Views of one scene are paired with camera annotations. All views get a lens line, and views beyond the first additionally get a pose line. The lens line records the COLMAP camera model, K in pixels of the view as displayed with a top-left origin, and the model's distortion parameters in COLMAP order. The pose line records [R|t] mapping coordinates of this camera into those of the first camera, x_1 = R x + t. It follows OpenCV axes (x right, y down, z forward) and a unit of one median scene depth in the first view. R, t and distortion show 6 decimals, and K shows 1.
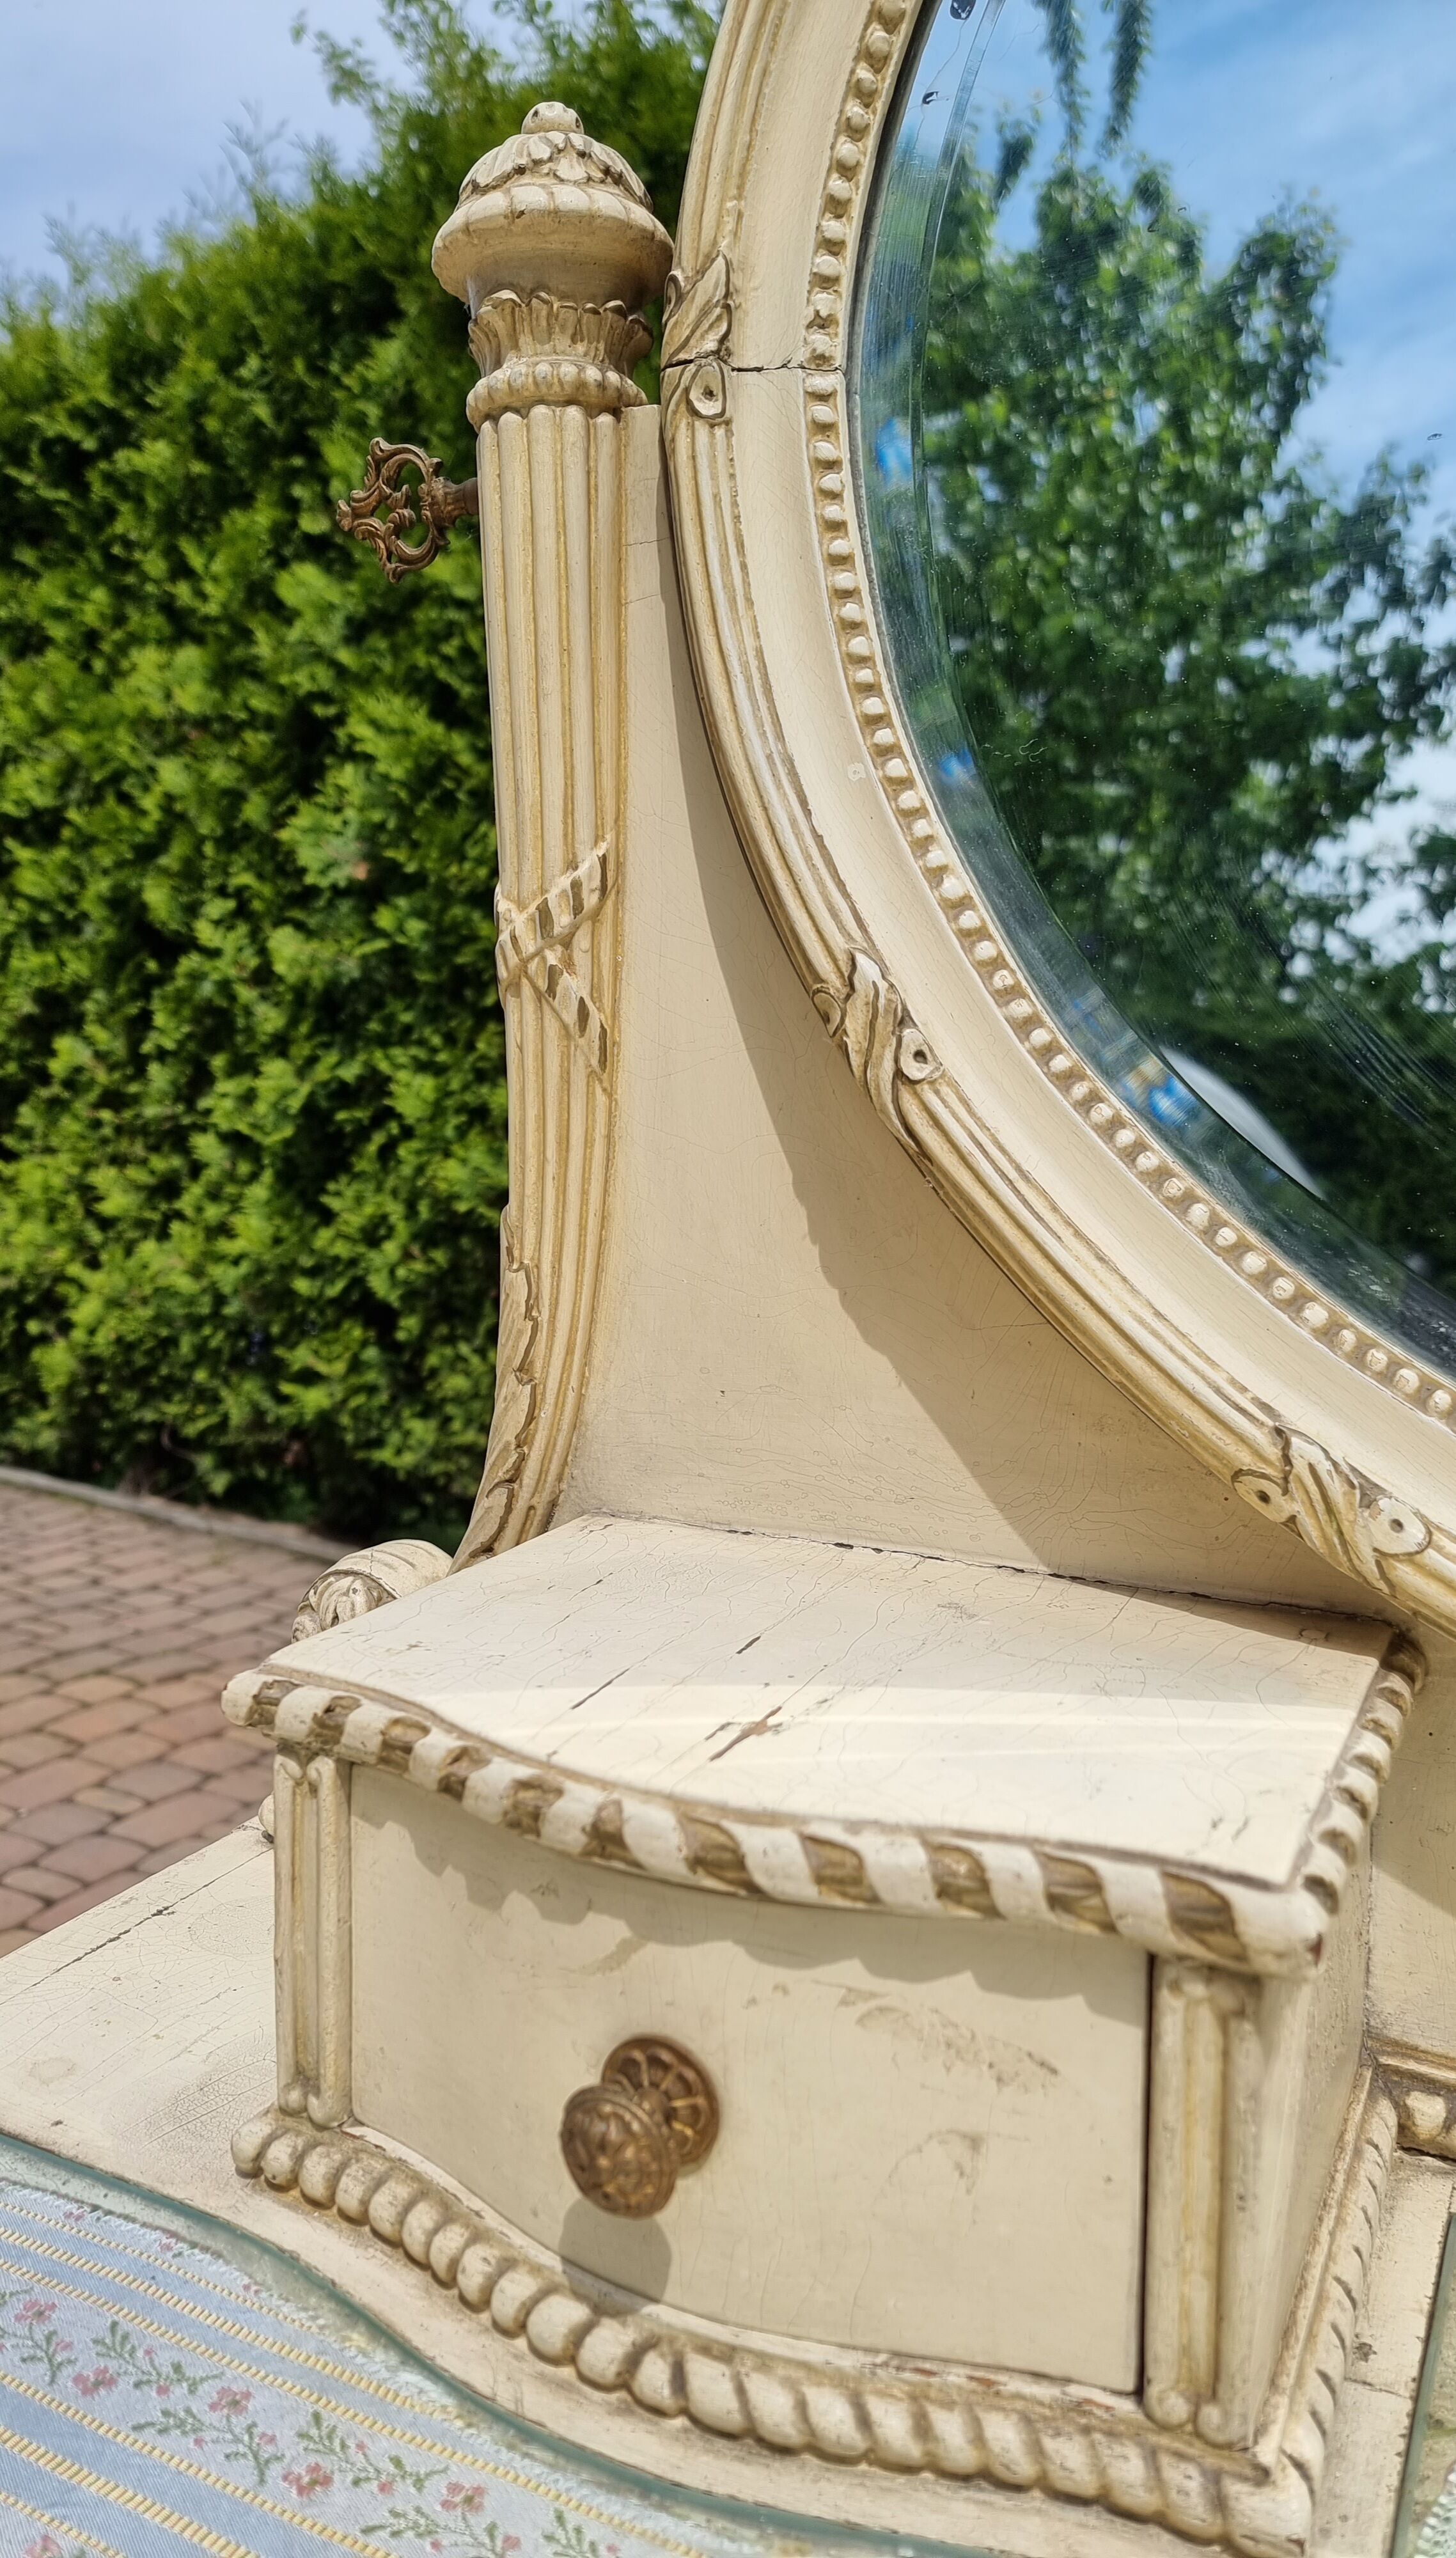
lens RADIAL K [[1777.8, 0, 656.3], [0, 1777.8, 1269.7], [0, 0, 1]] dist [0.055692, -0.019866]
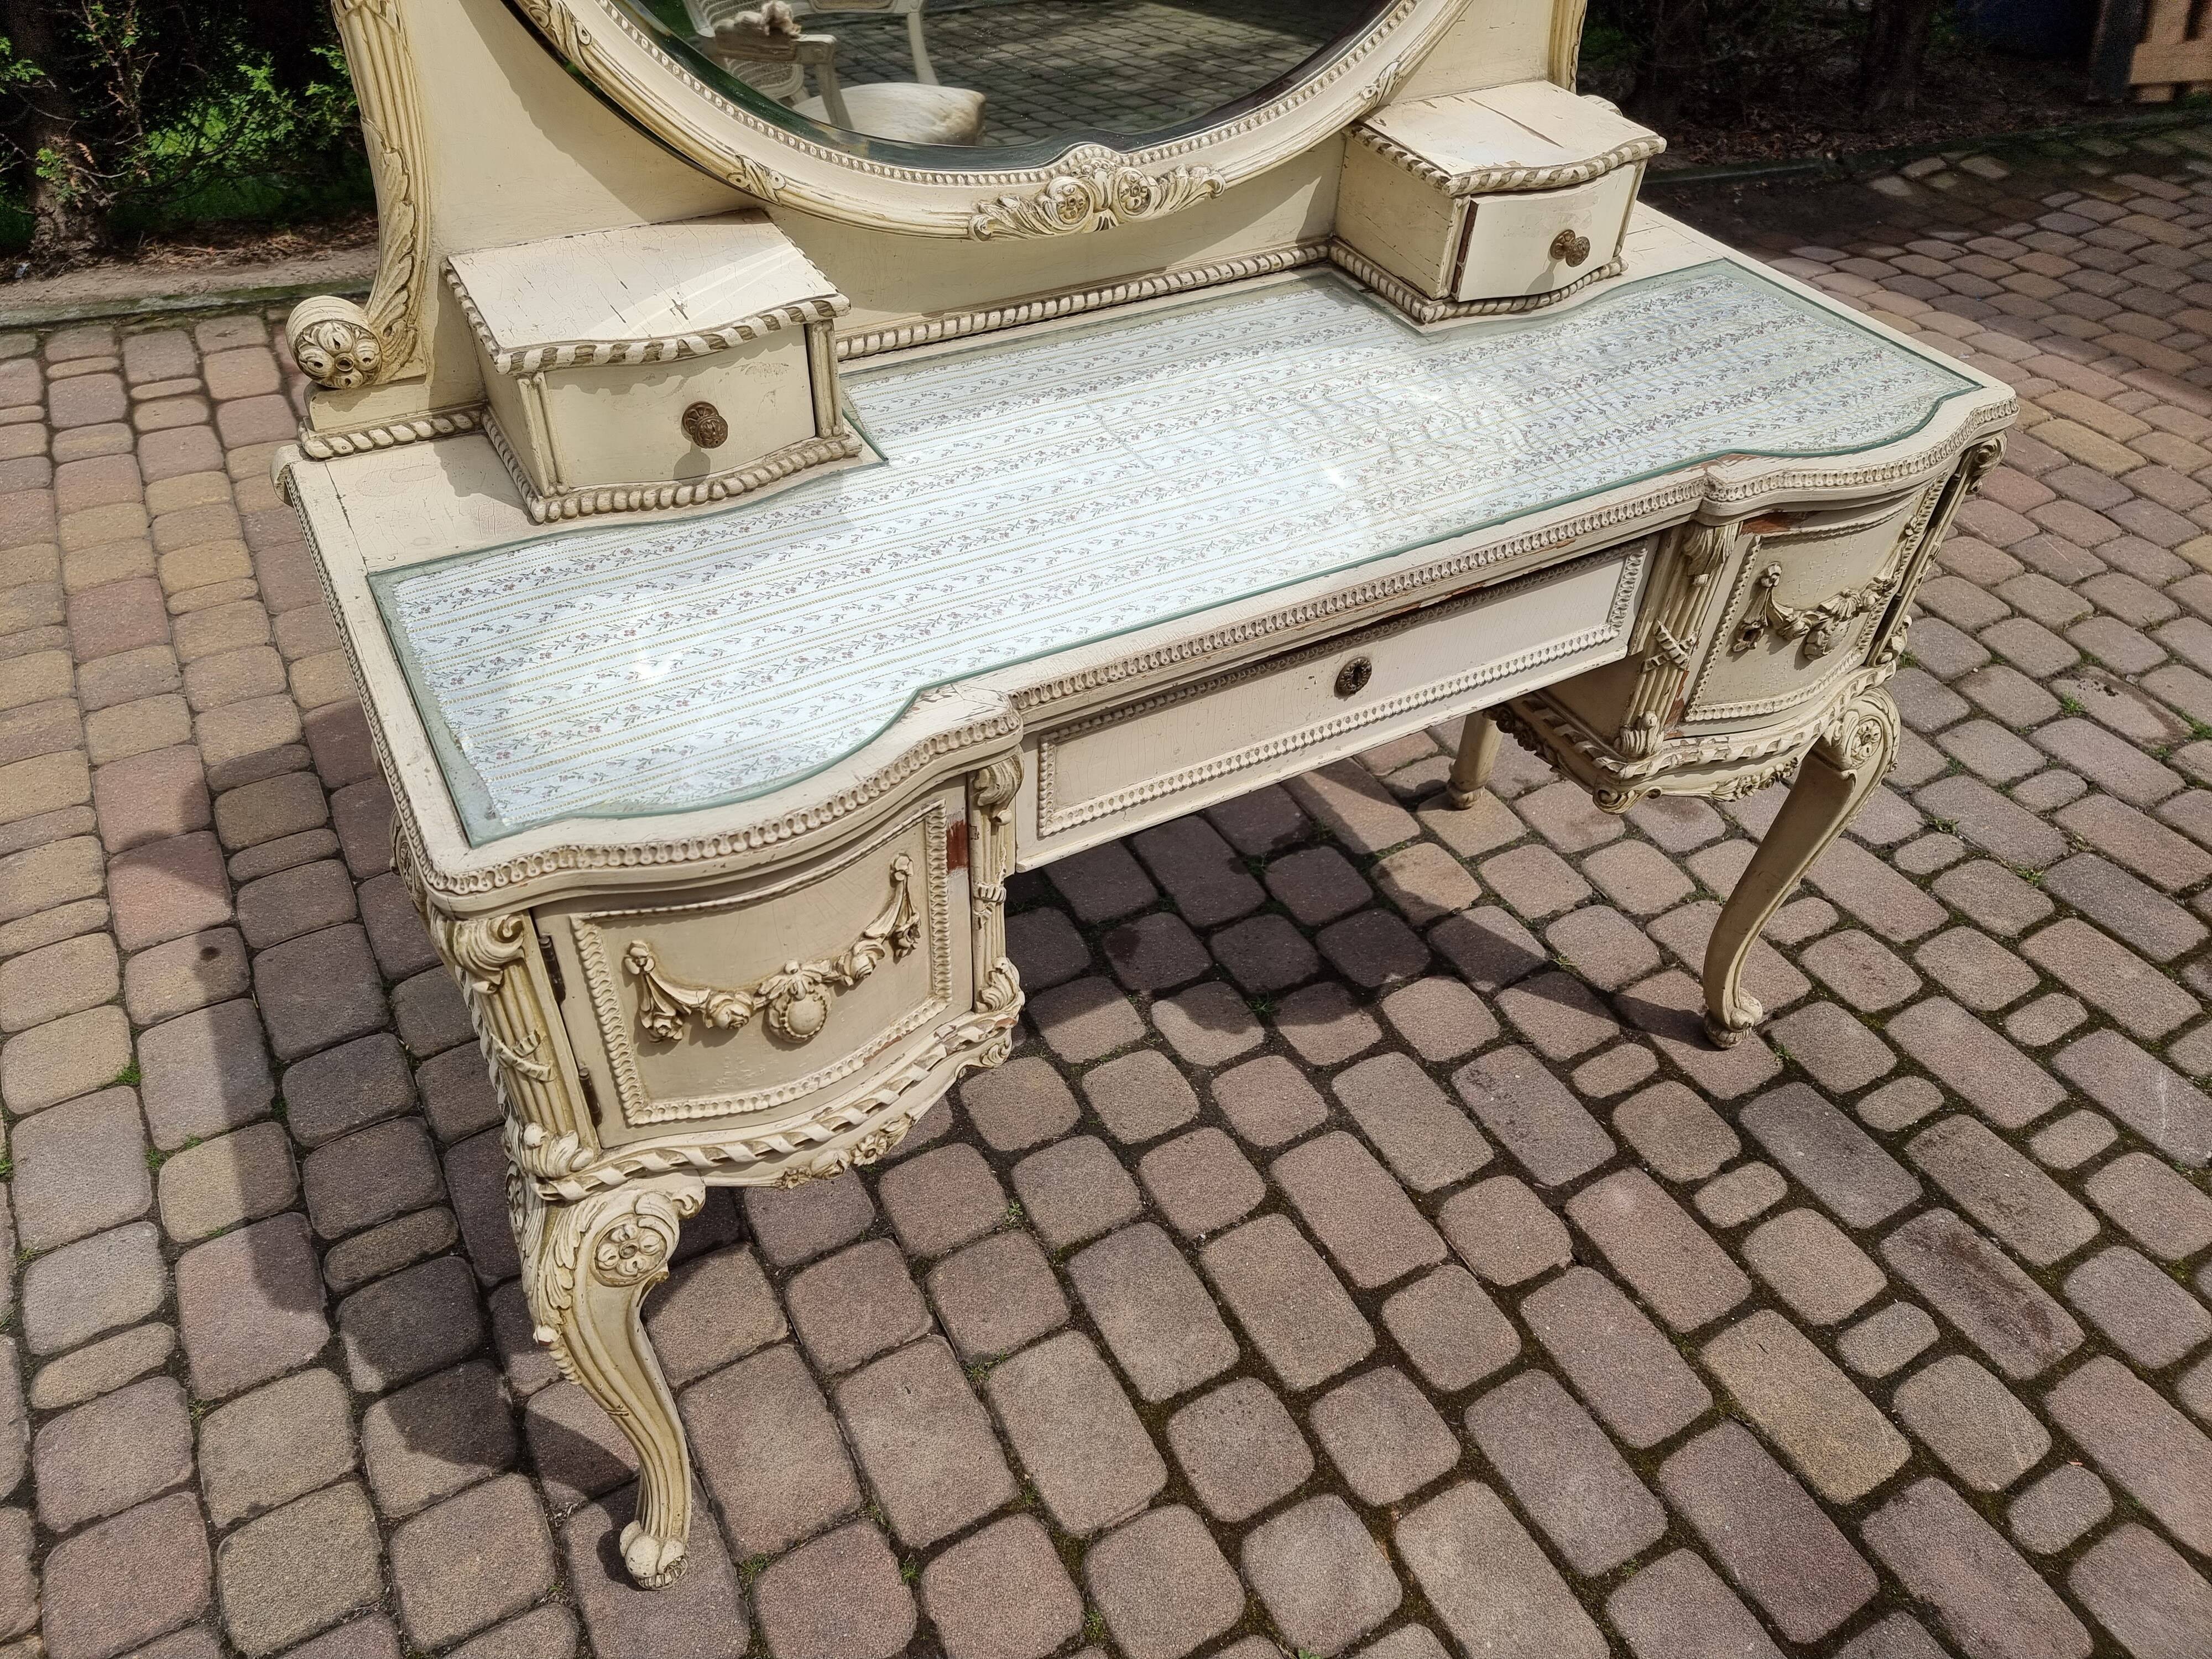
lens RADIAL K [[1540.4, 0, 1103.1], [0, 1540.4, 836.4], [0, 0, 1]] dist [0.074415, -0.065570]
pose [[0.534844, -0.559727, 0.632967, -0.173745], [0.053179, 0.769931, 0.635908, -0.071142], [-0.843276, -0.306451, 0.441559, -0.111403]]
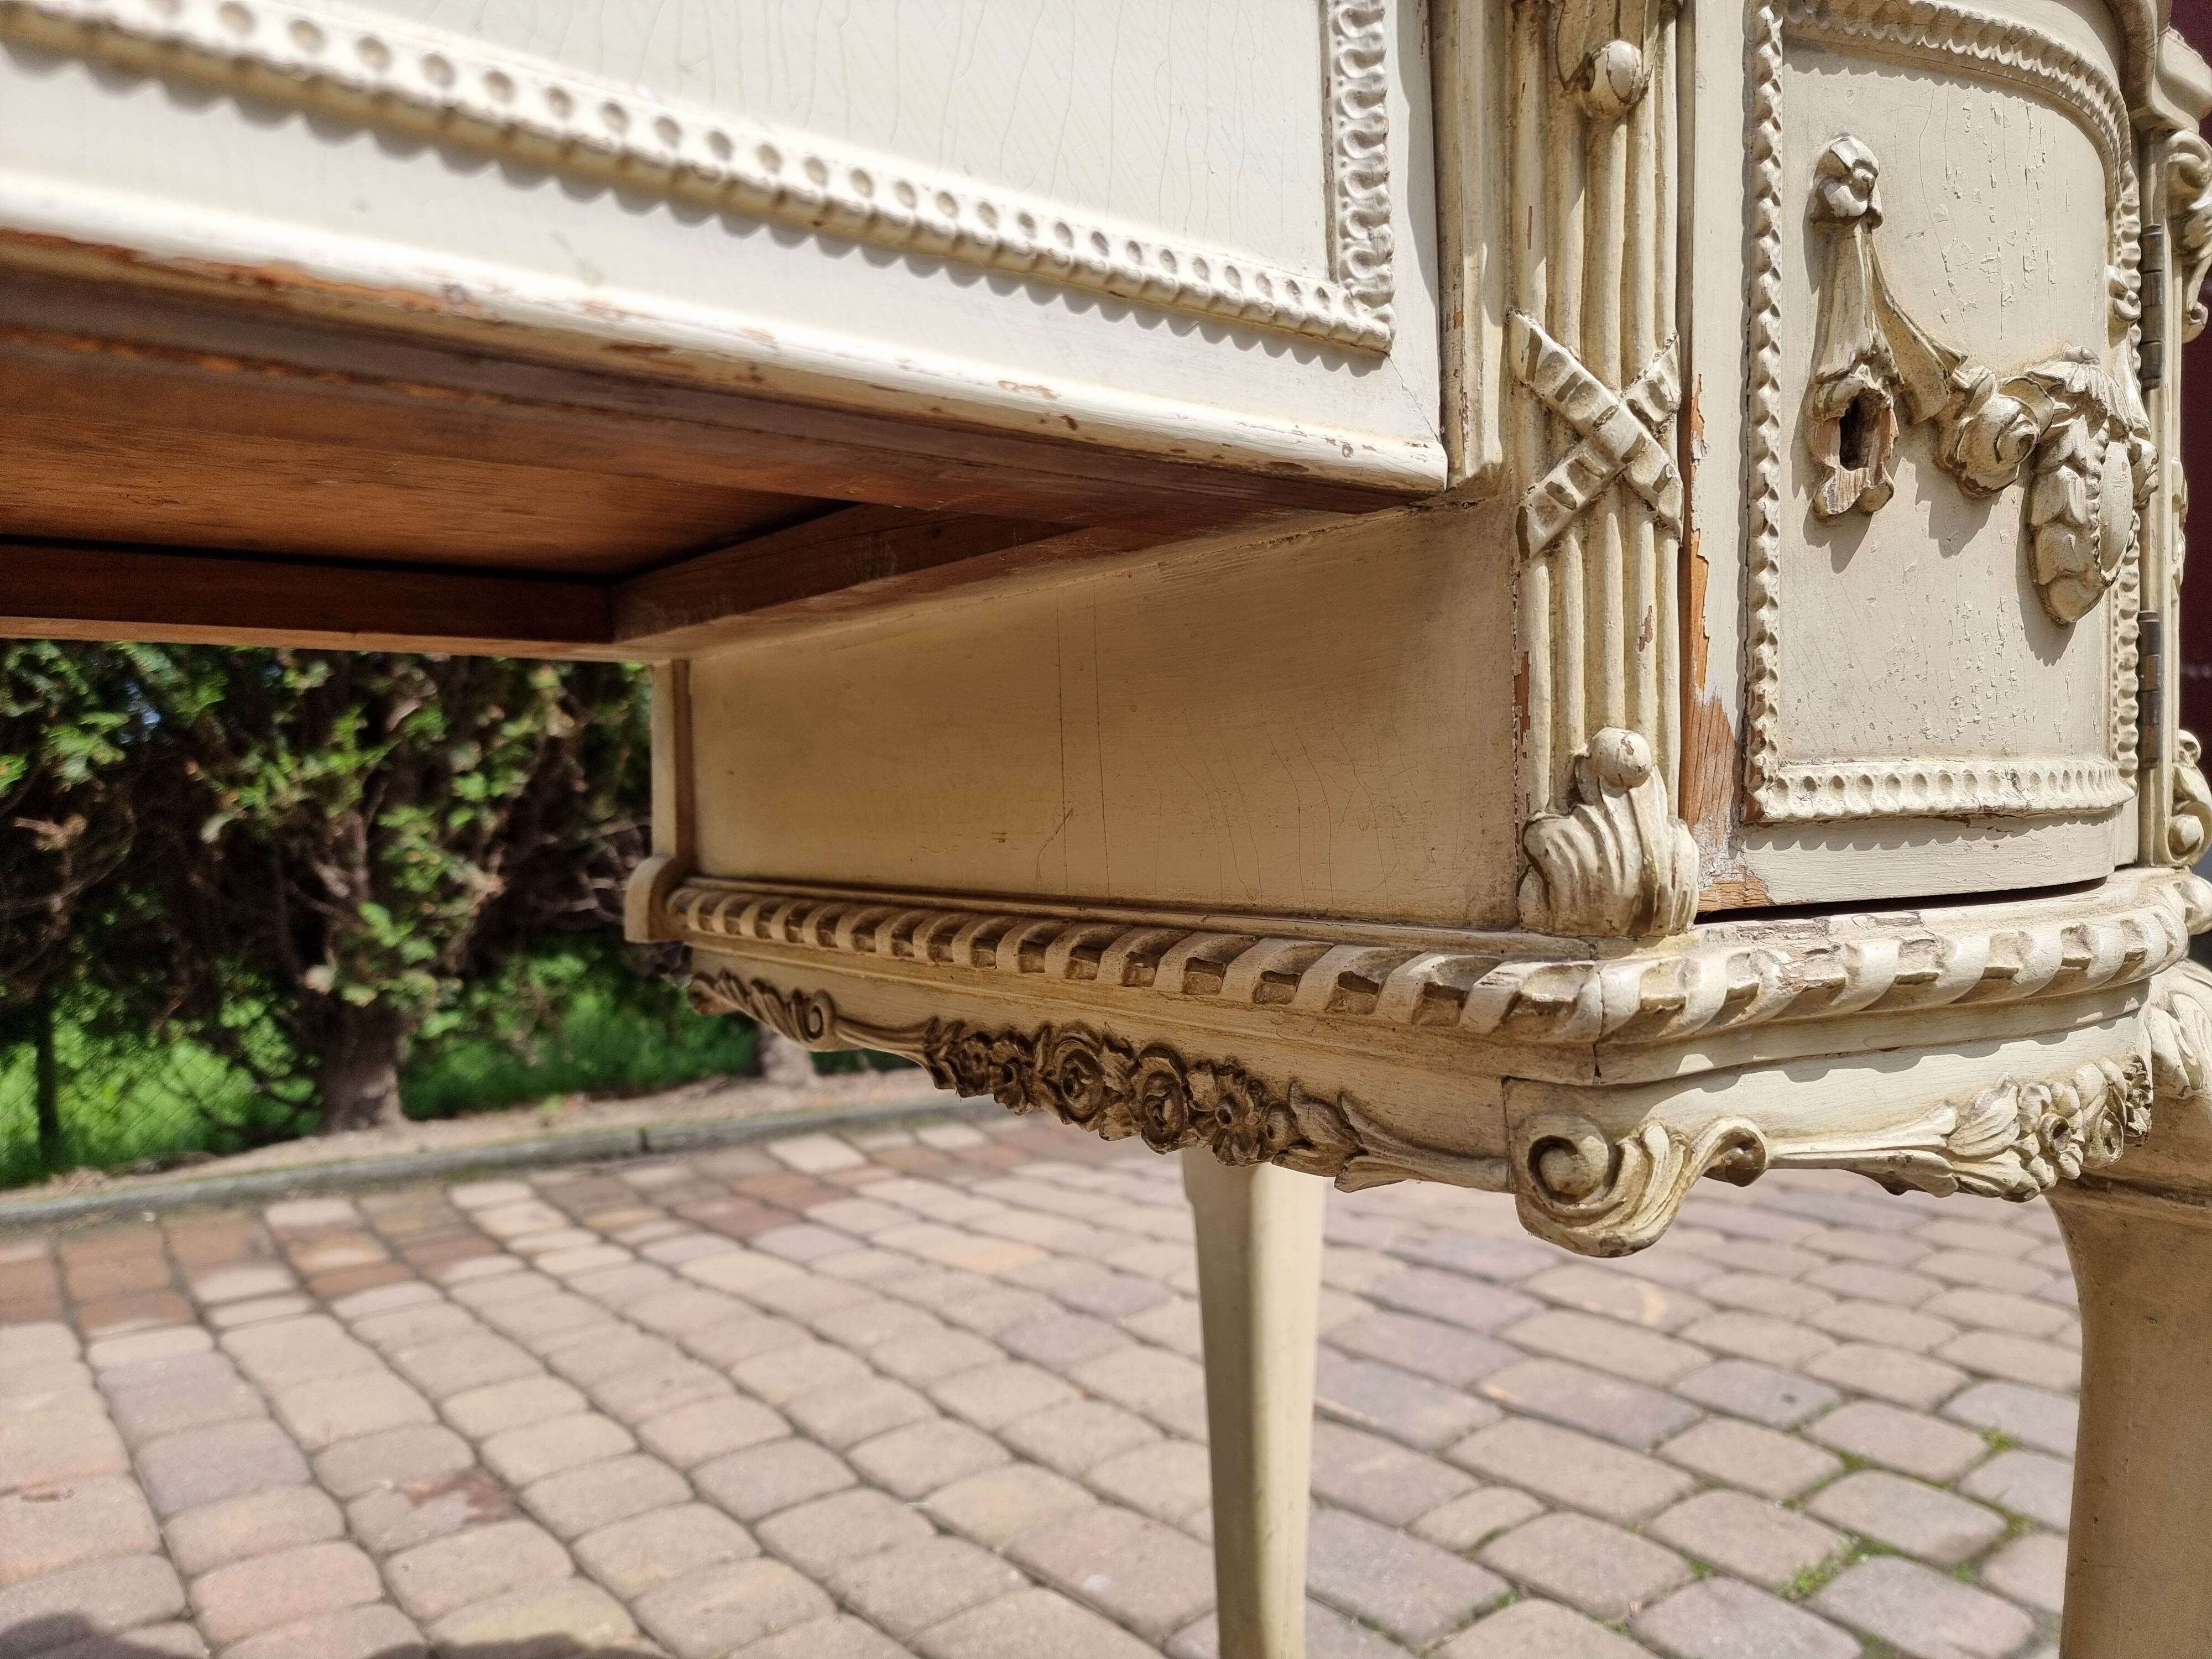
lens RADIAL K [[1565.9, 0, 1085.3], [0, 1565.9, 852.3], [0, 0, 1]] dist [0.024949, -0.005651]
pose [[0.412729, -0.041493, 0.909908, 0.027323], [0.122248, 0.992447, -0.010194, 0.133076], [-0.902613, 0.115442, 0.414685, -0.063215]]
